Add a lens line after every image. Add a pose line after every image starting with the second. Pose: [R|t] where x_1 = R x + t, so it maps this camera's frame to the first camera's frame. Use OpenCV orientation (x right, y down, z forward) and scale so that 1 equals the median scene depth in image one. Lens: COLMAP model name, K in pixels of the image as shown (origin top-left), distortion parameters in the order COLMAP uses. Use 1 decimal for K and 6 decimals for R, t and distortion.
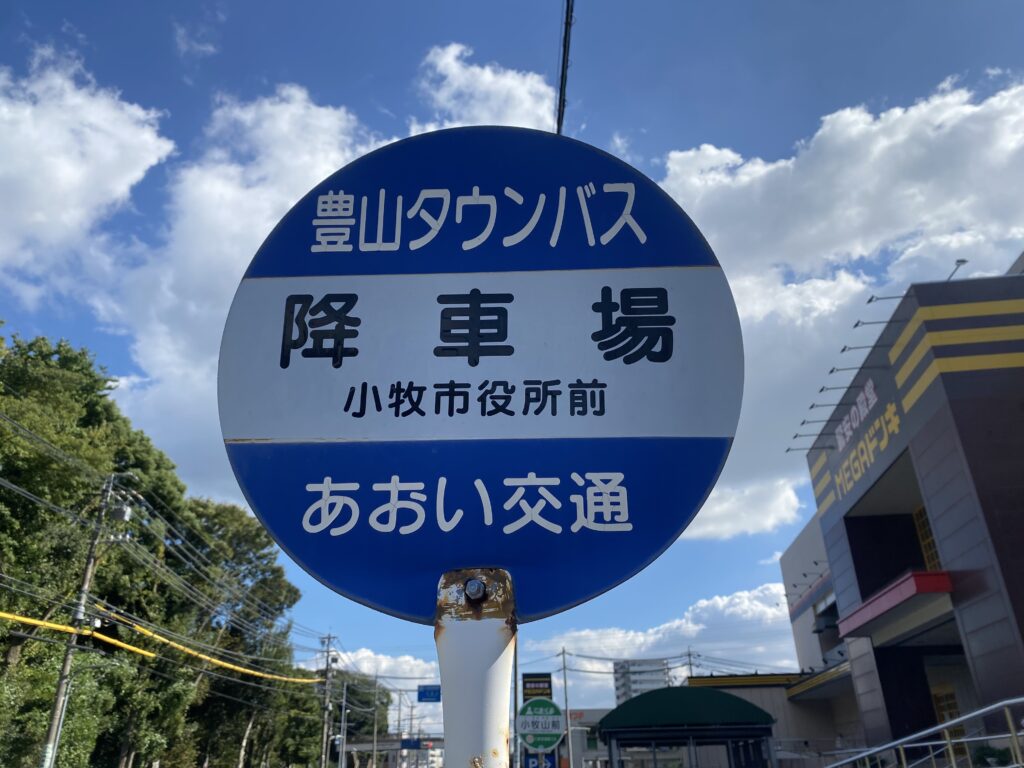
lens RADIAL K [[775.9, 0, 509.6], [0, 775.9, 384.4], [0, 0, 1]] dist [-0.005417, 0.002245]
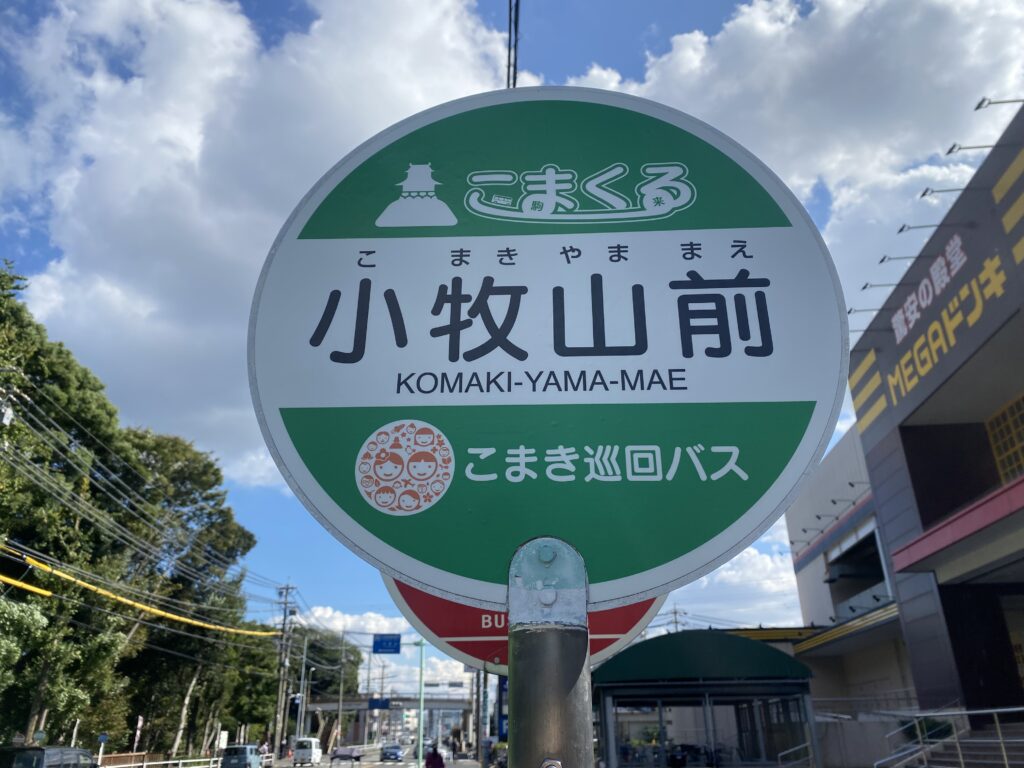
lens RADIAL K [[765.1, 0, 512.4], [0, 765.1, 382.5], [0, 0, 1]] dist [0.001638, -0.002371]
pose [[0.999440, 0.019002, 0.027544, 0.004806], [-0.019947, 0.999206, 0.034475, 0.061534], [-0.026867, -0.035005, 0.999026, 0.127360]]
